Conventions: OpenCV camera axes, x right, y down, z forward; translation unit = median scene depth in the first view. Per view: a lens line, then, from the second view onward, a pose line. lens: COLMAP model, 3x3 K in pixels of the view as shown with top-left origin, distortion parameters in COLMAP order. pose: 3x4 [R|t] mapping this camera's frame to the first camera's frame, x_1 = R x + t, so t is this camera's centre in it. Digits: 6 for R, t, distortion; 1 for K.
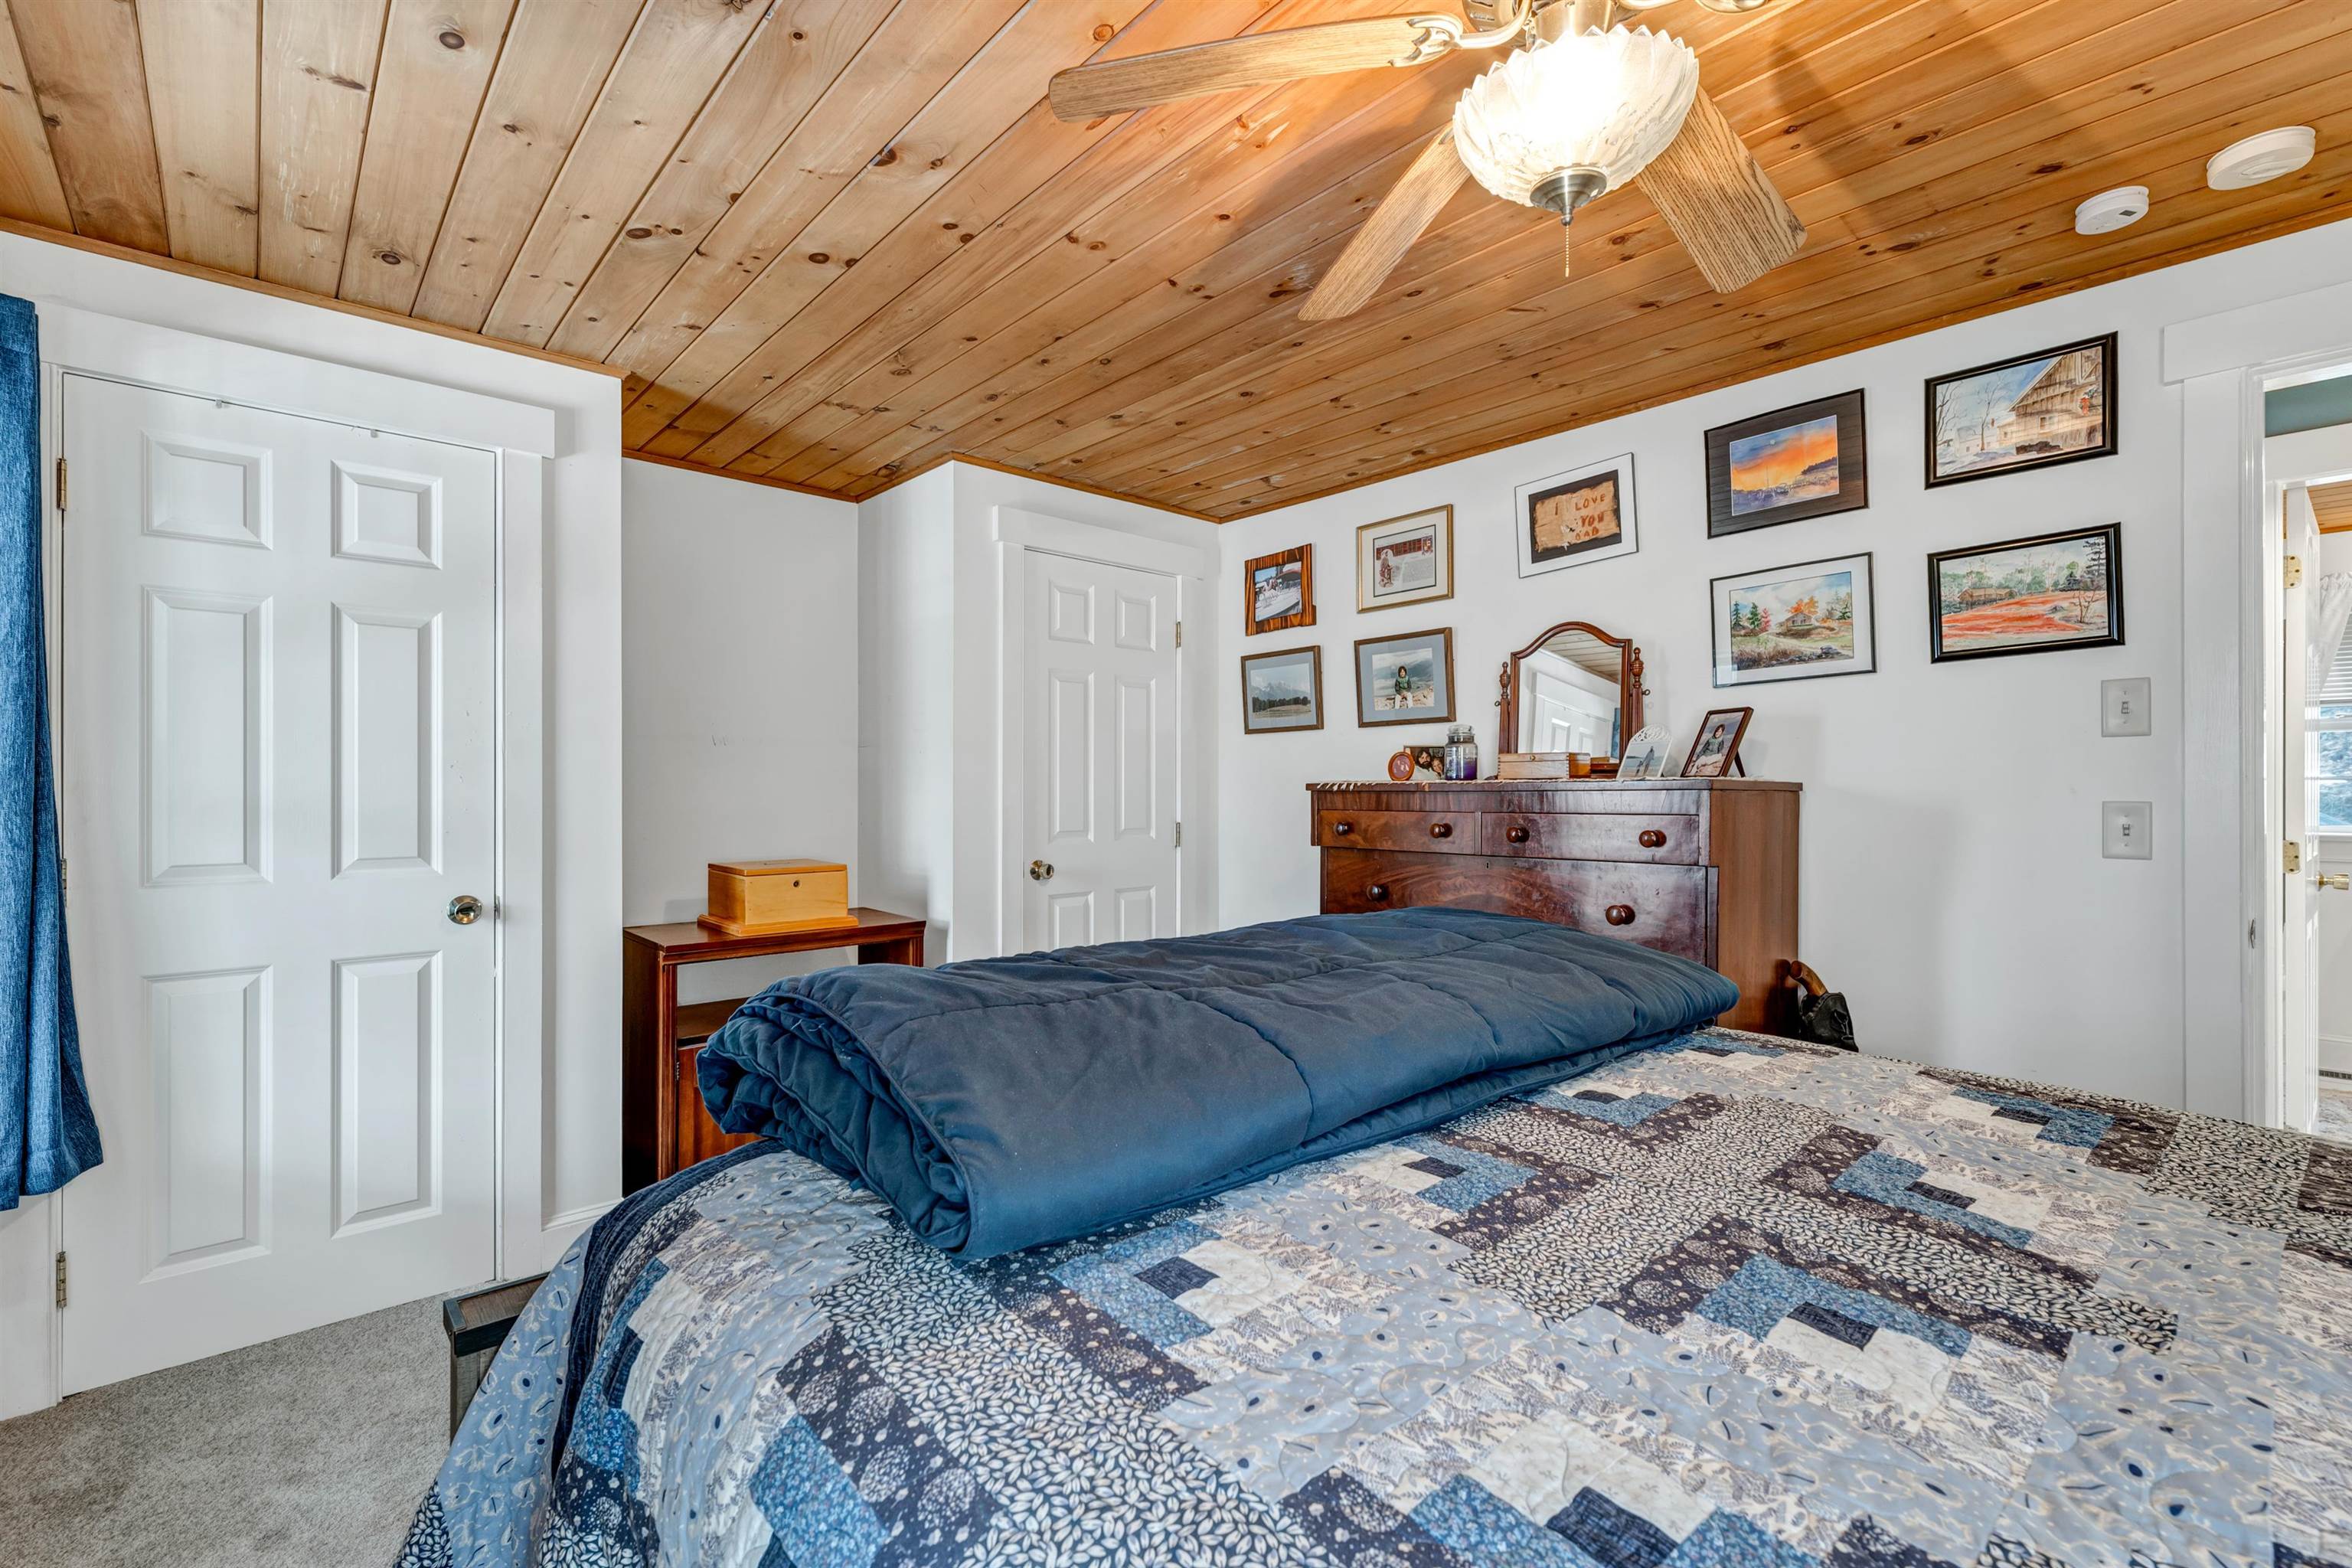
lens RADIAL K [[1006.7, 0, 1166.9], [0, 1006.7, 782.2], [0, 0, 1]] dist [0.000847, -0.000324]
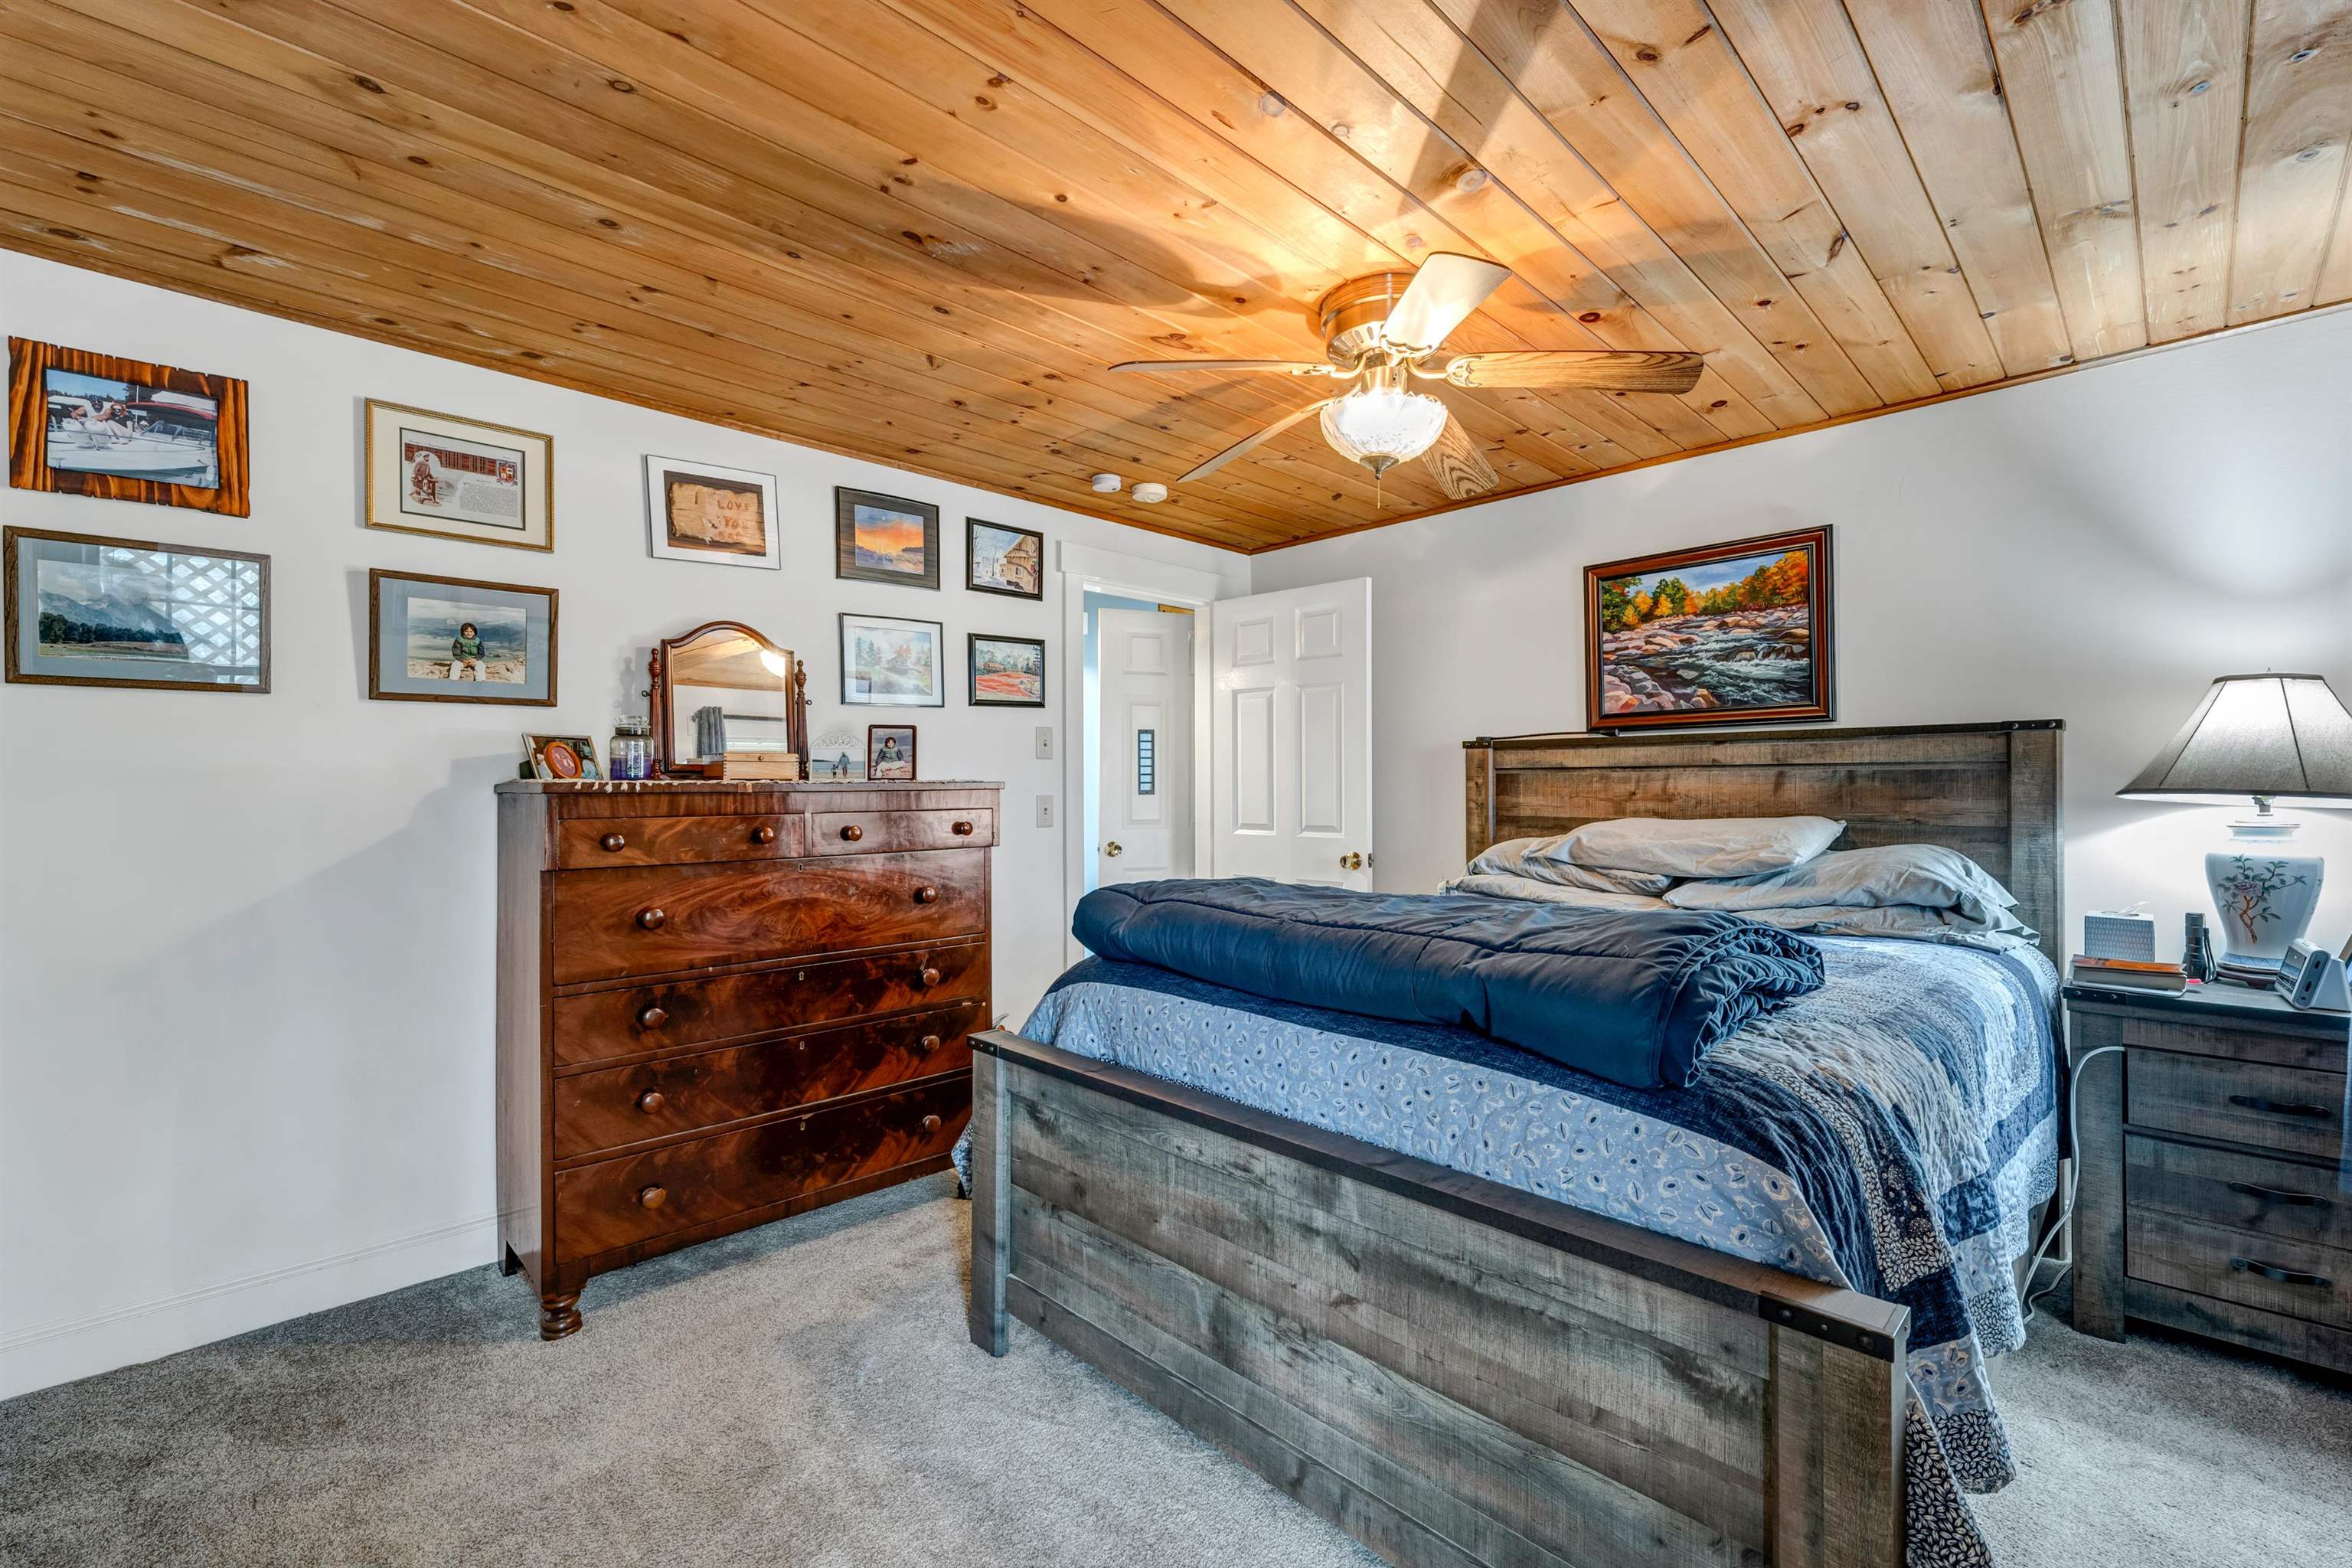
lens RADIAL K [[959.5, 0, 1176.0], [0, 959.5, 784.0], [0, 0, 1]] dist [-0.000827, 0.000027]
pose [[-0.025834, 0.004200, 0.999657, -0.615270], [-0.002700, 0.999987, -0.004271, 0.004442], [-0.999663, -0.002810, -0.025823, 0.647316]]
